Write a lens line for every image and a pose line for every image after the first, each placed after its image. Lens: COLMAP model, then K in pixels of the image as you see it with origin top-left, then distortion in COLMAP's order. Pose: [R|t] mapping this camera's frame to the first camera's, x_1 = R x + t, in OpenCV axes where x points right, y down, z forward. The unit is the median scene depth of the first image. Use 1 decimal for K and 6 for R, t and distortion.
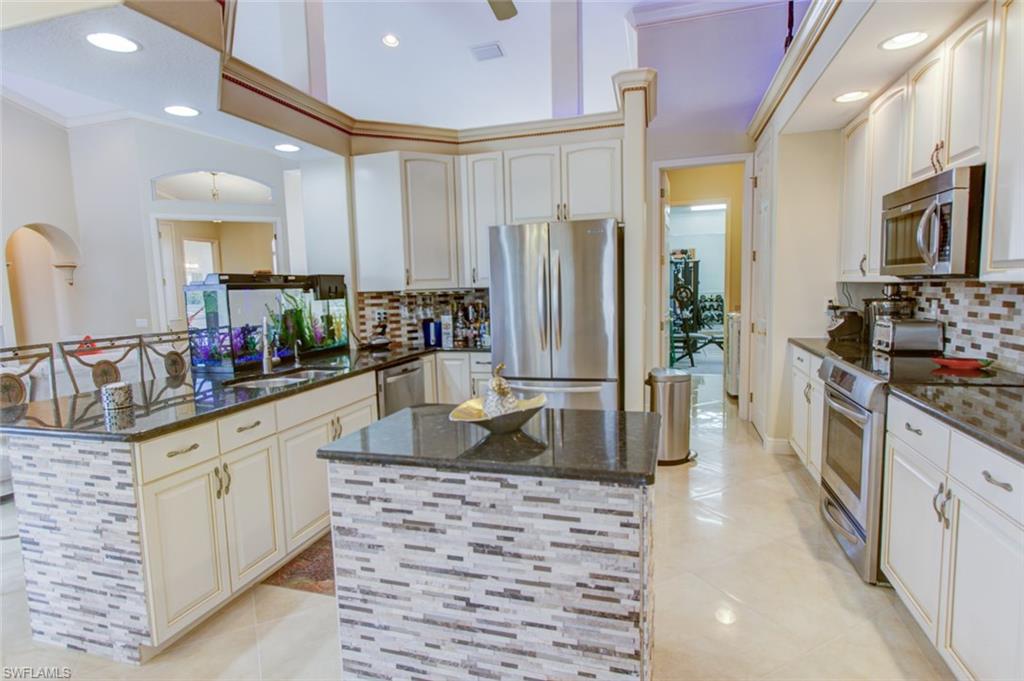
lens RADIAL K [[533.6, 0, 508.4], [0, 533.6, 341.4], [0, 0, 1]] dist [0.000465, 0.001386]
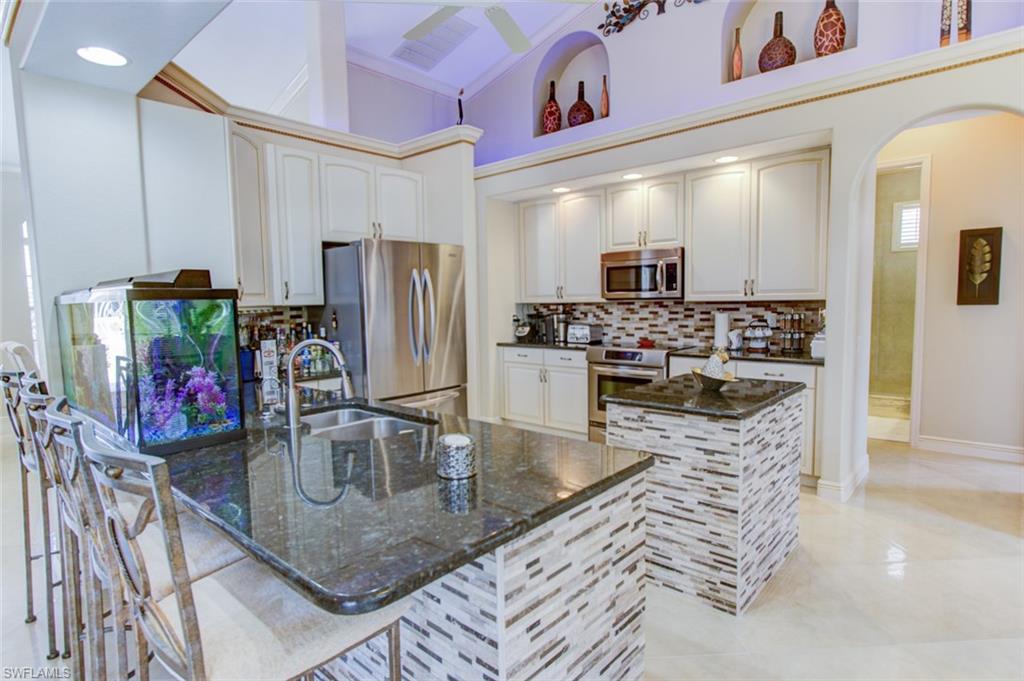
lens RADIAL K [[533.6, 0, 509.0], [0, 533.6, 339.4], [0, 0, 1]] dist [0.000465, 0.001386]
pose [[0.425065, -0.048066, 0.903886, -1.172060], [0.099794, 0.994990, 0.005981, -0.032890], [-0.899645, 0.087660, 0.427732, 0.603132]]
